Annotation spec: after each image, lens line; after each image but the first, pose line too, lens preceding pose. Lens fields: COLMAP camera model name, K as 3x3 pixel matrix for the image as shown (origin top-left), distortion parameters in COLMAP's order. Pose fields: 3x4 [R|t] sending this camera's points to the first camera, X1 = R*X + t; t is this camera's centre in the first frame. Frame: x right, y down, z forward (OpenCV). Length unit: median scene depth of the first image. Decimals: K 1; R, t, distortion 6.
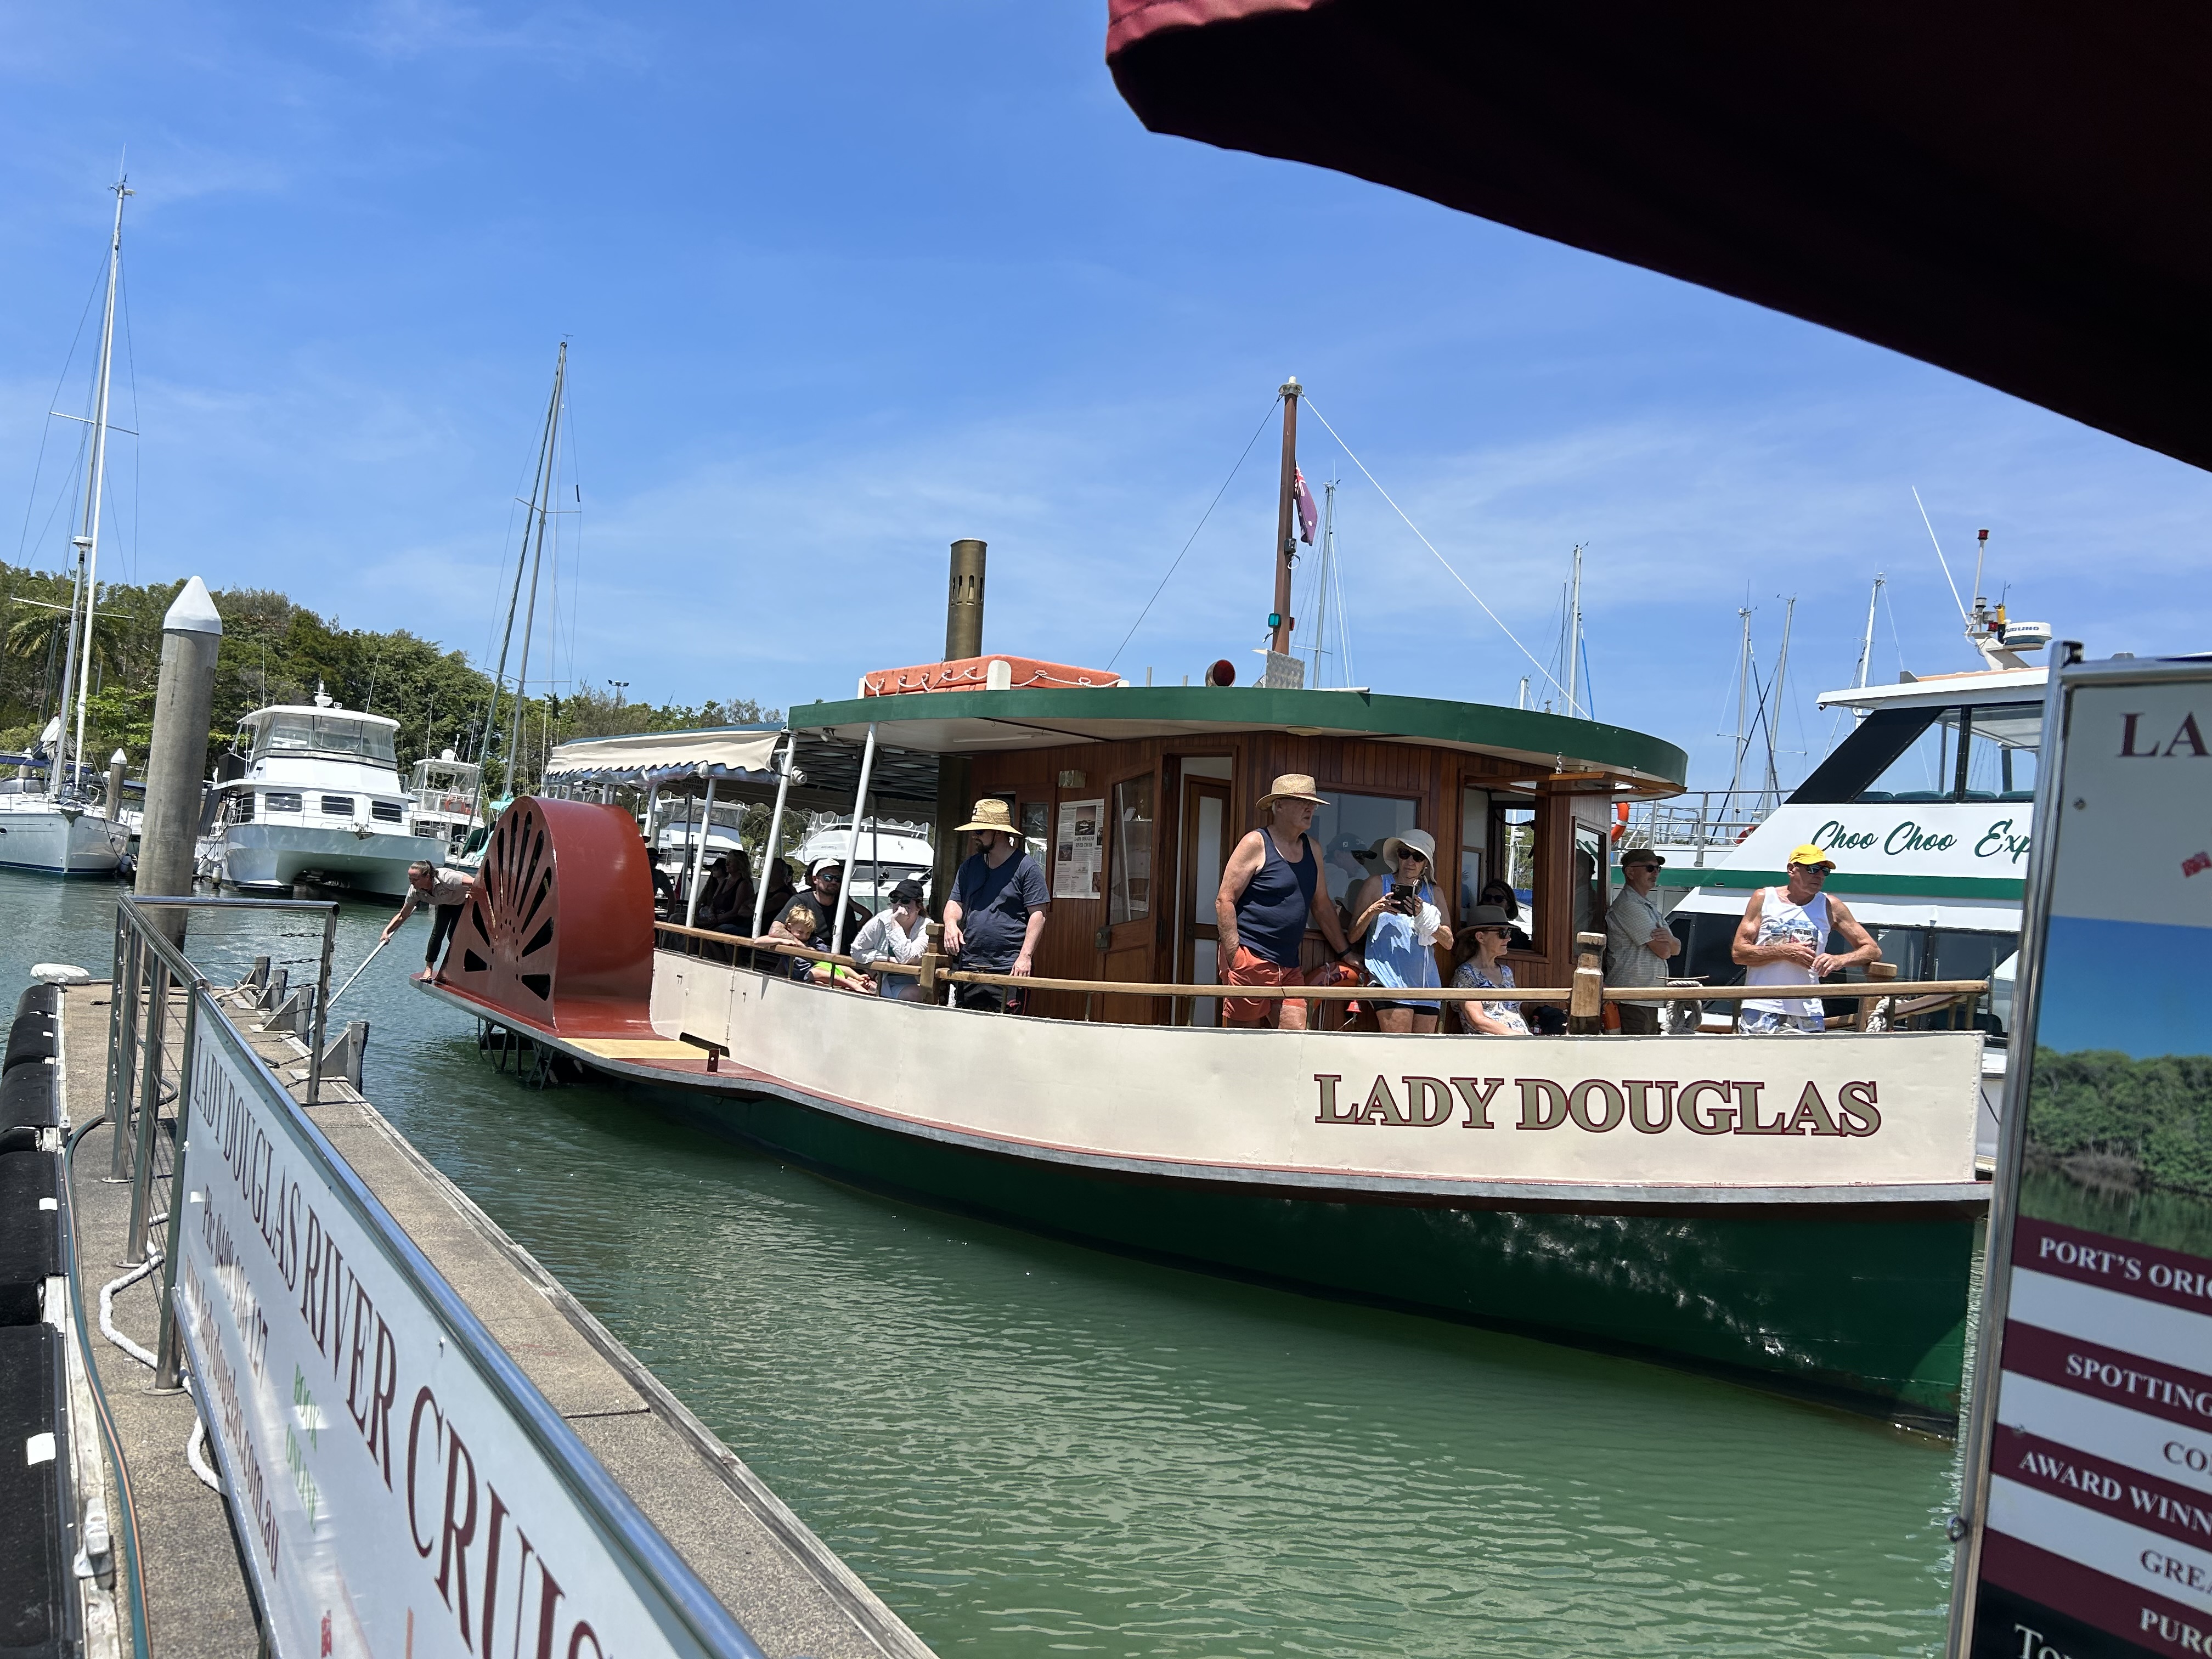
lens RADIAL K [[1674.0, 0, 1106.9], [0, 1674.0, 835.9], [0, 0, 1]] dist [0.010657, 0.004351]
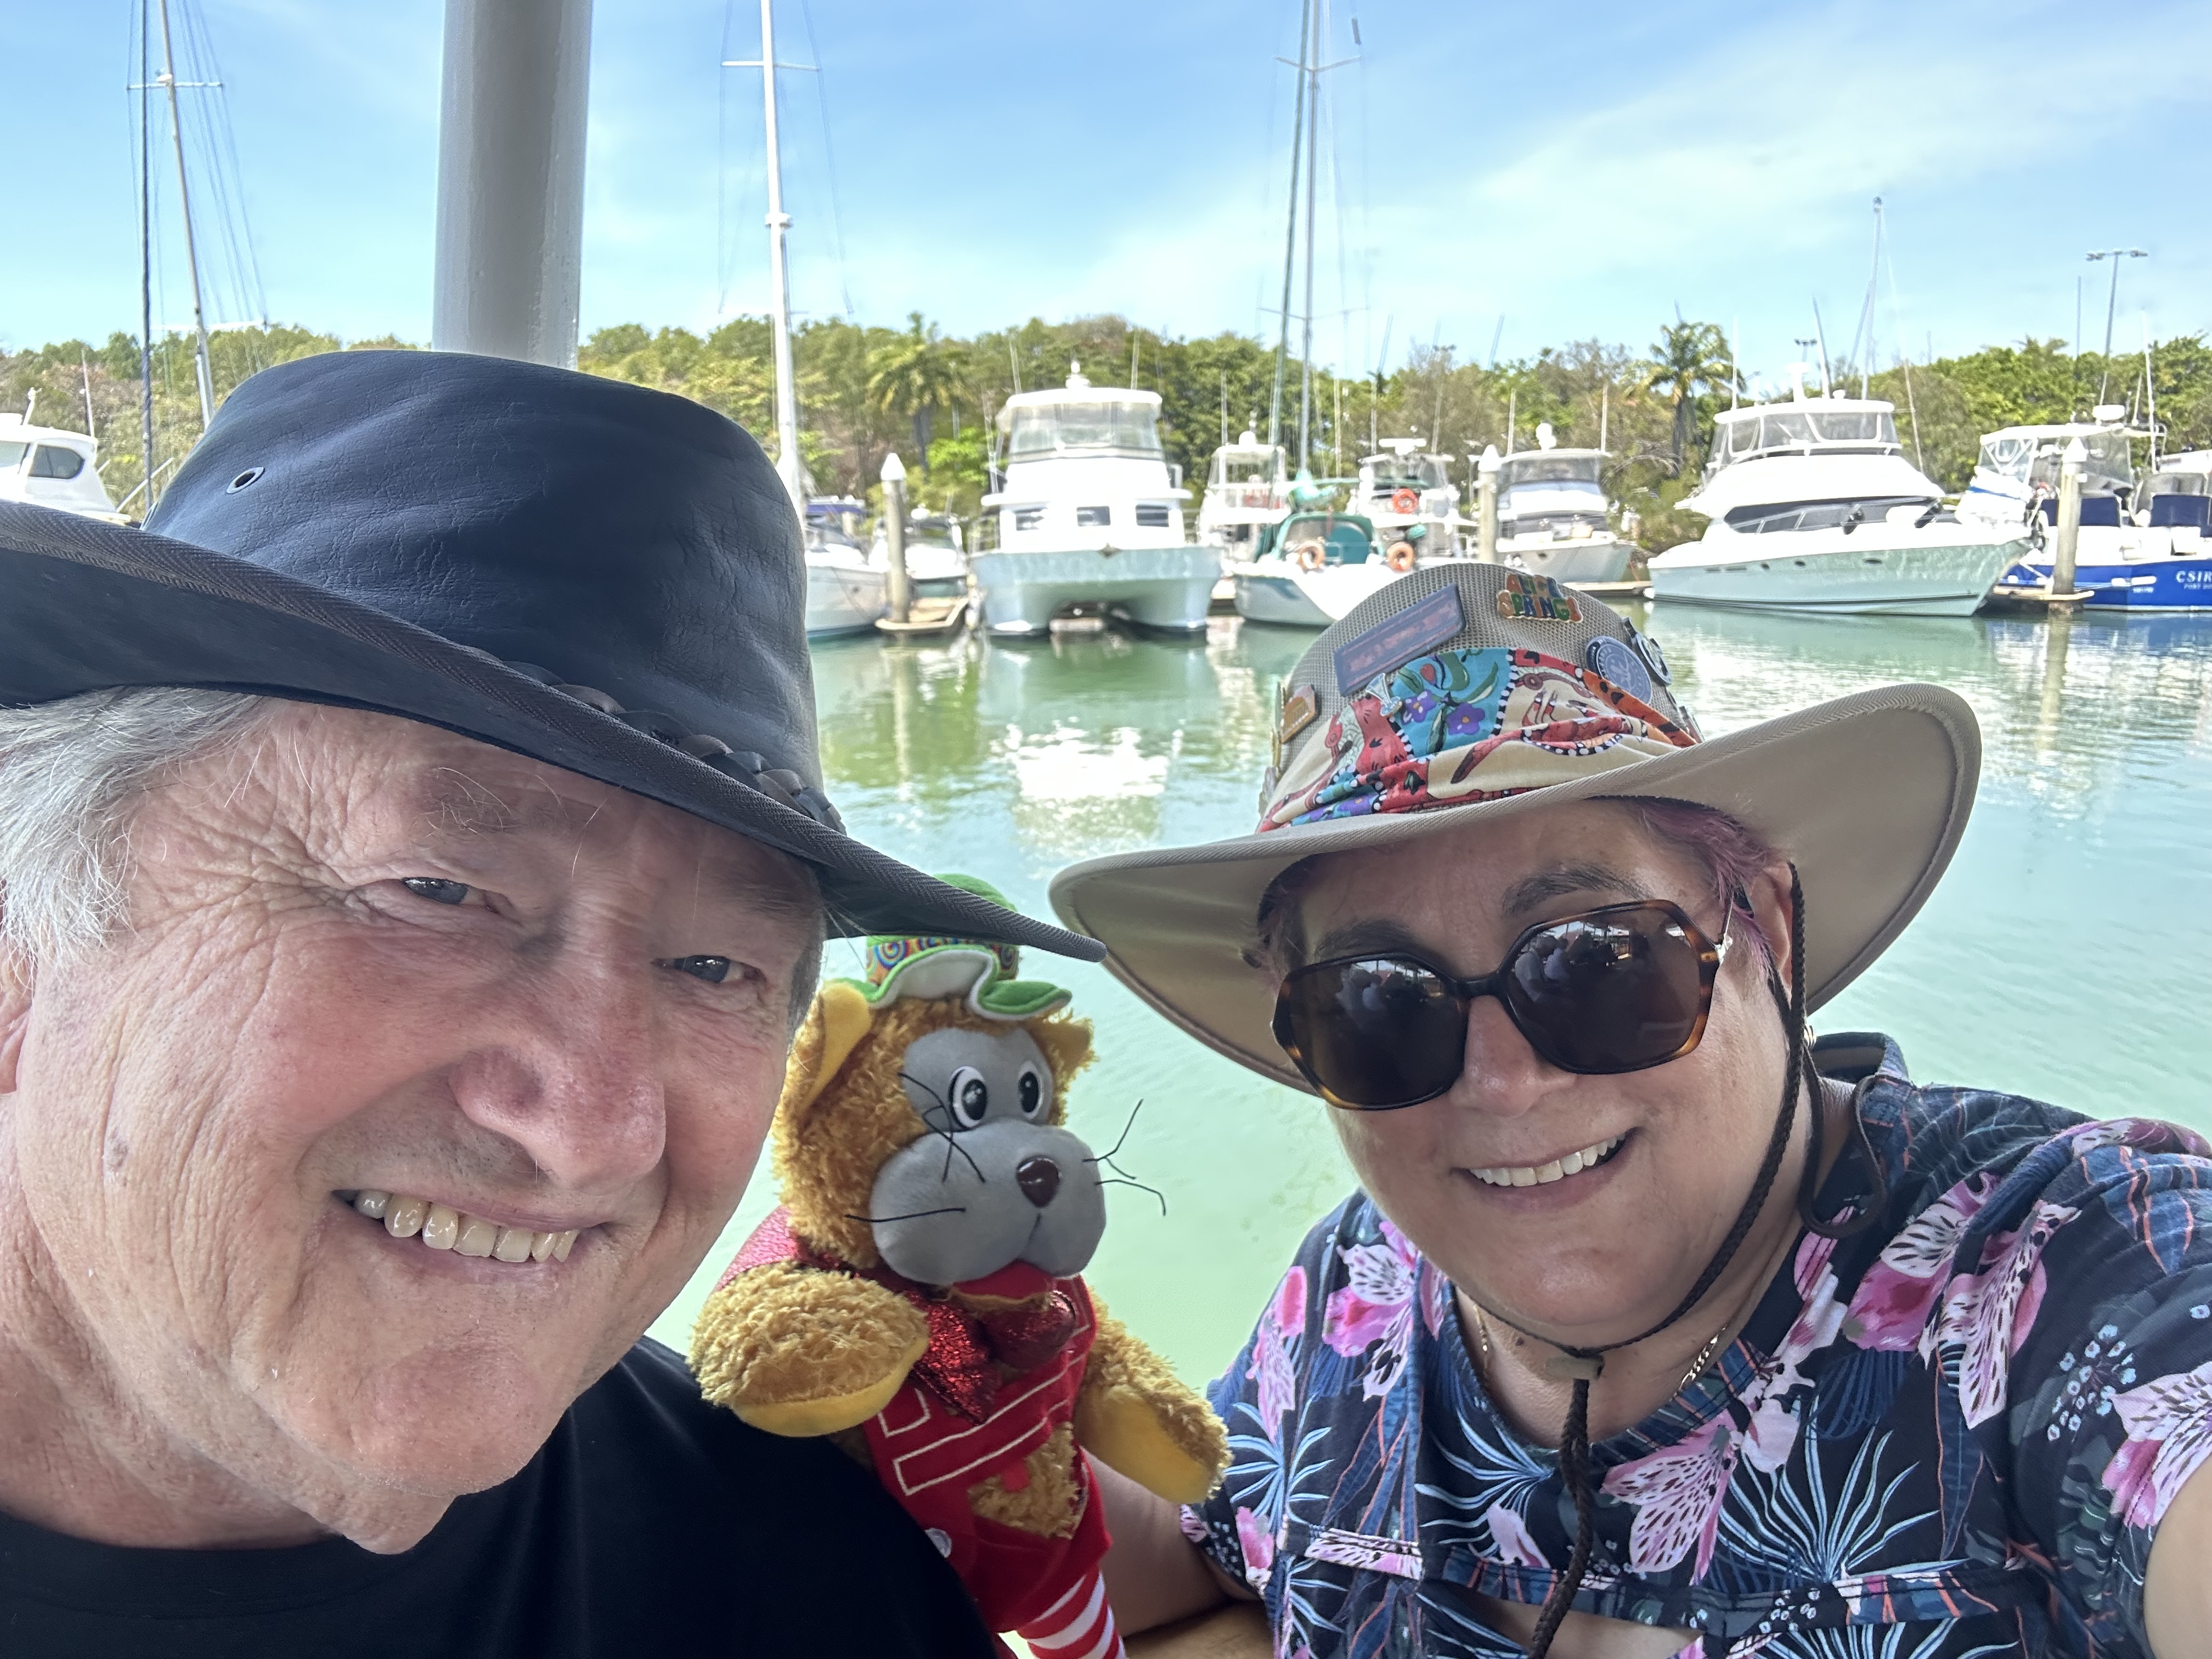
lens RADIAL K [[1481.8, 0, 1106.5], [0, 1481.8, 832.2], [0, 0, 1]] dist [0.054701, 0.000506]
pose [[0.864488, -0.017134, -0.502361, -0.078786], [0.123268, 0.976127, 0.178834, 0.002069], [0.487304, -0.216525, 0.845962, 0.285130]]
